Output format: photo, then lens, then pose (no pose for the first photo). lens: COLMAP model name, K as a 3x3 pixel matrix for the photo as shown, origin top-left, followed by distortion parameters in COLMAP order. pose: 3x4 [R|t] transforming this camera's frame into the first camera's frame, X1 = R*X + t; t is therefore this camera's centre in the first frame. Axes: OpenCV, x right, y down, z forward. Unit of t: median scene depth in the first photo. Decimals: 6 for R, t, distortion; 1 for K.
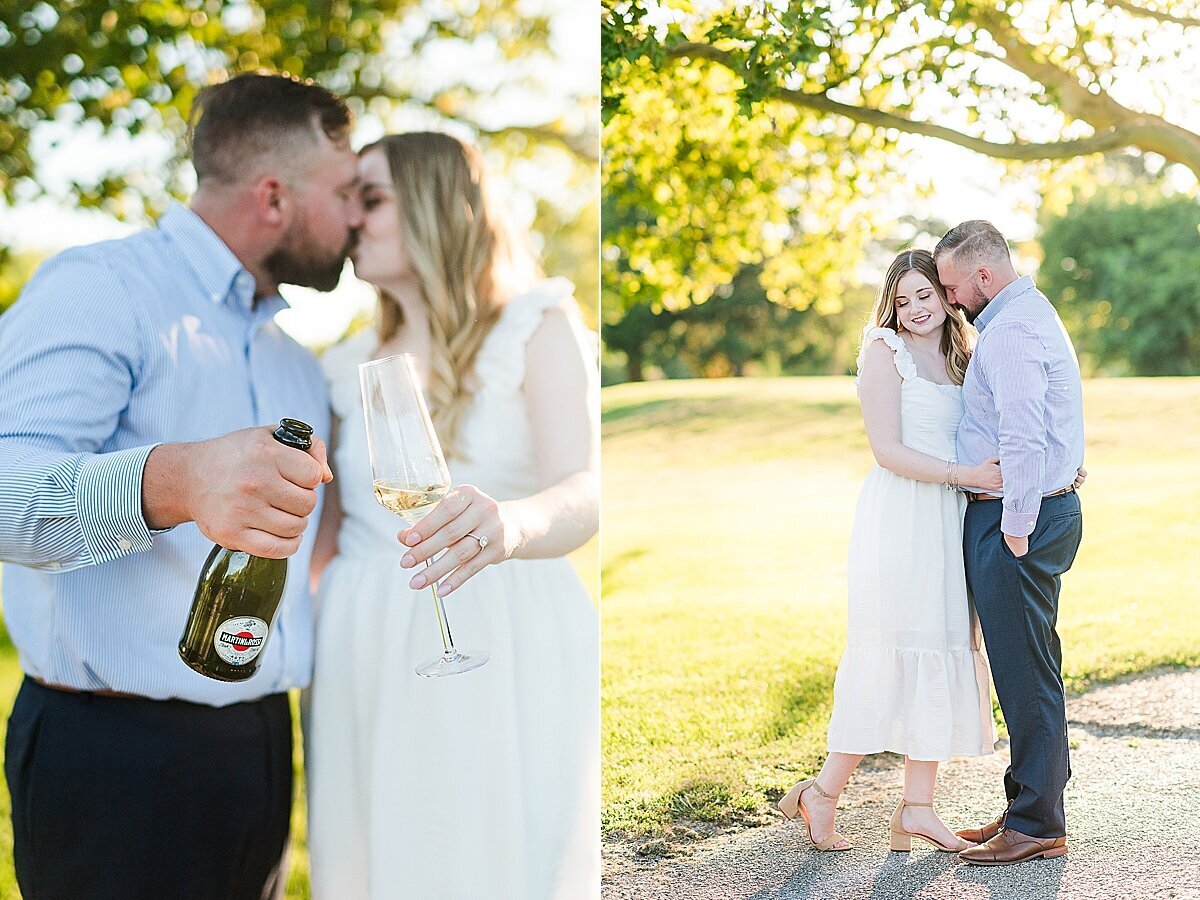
lens RADIAL K [[1232.6, 0, 600.0], [0, 1232.6, 450.0], [0, 0, 1]] dist [-0.095550, -0.006798]
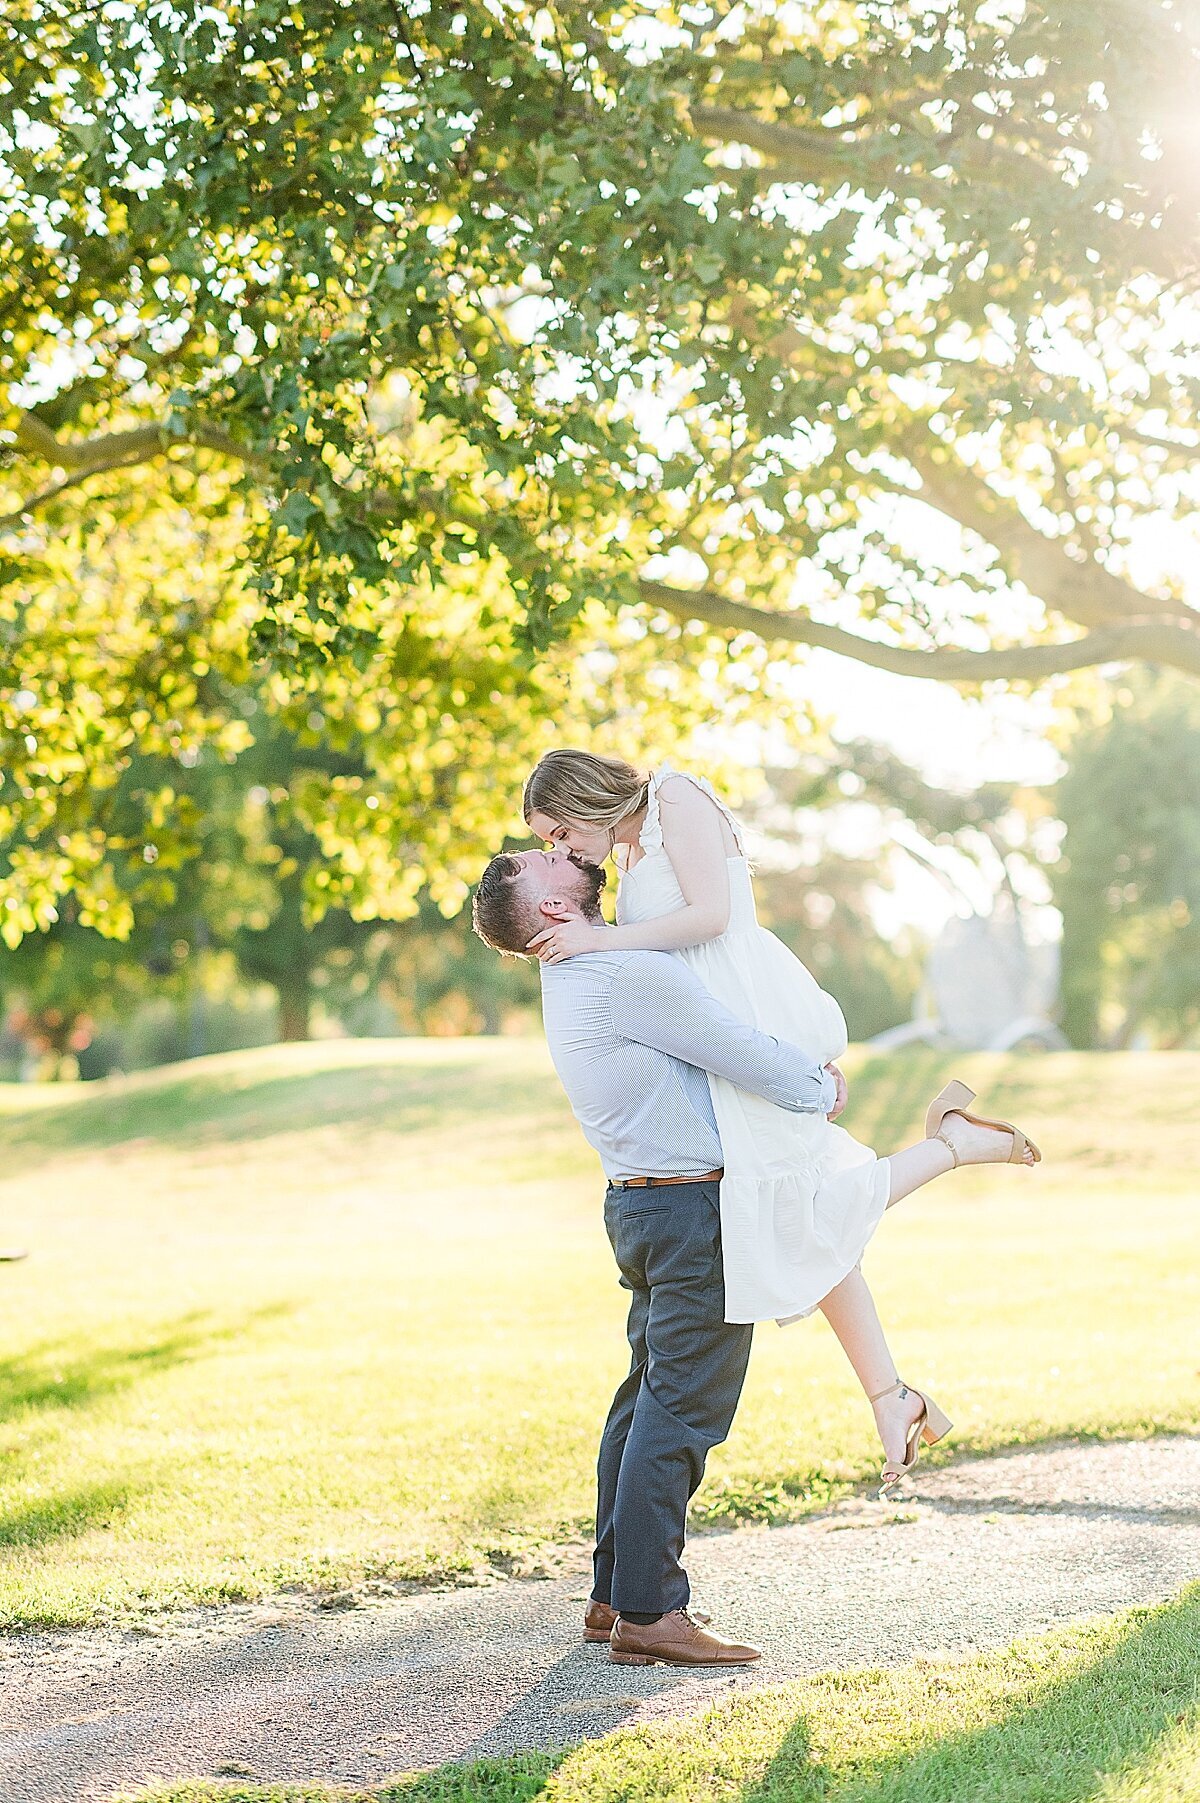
lens RADIAL K [[4370.8, 0, 600.0], [0, 4370.8, 901.5], [0, 0, 1]] dist [0.811028, 0.089047]
pose [[0.992674, 0.024599, 0.118292, -0.116881], [-0.012044, 0.994325, -0.105705, 0.148415], [-0.120221, 0.103506, 0.987337, -1.578729]]
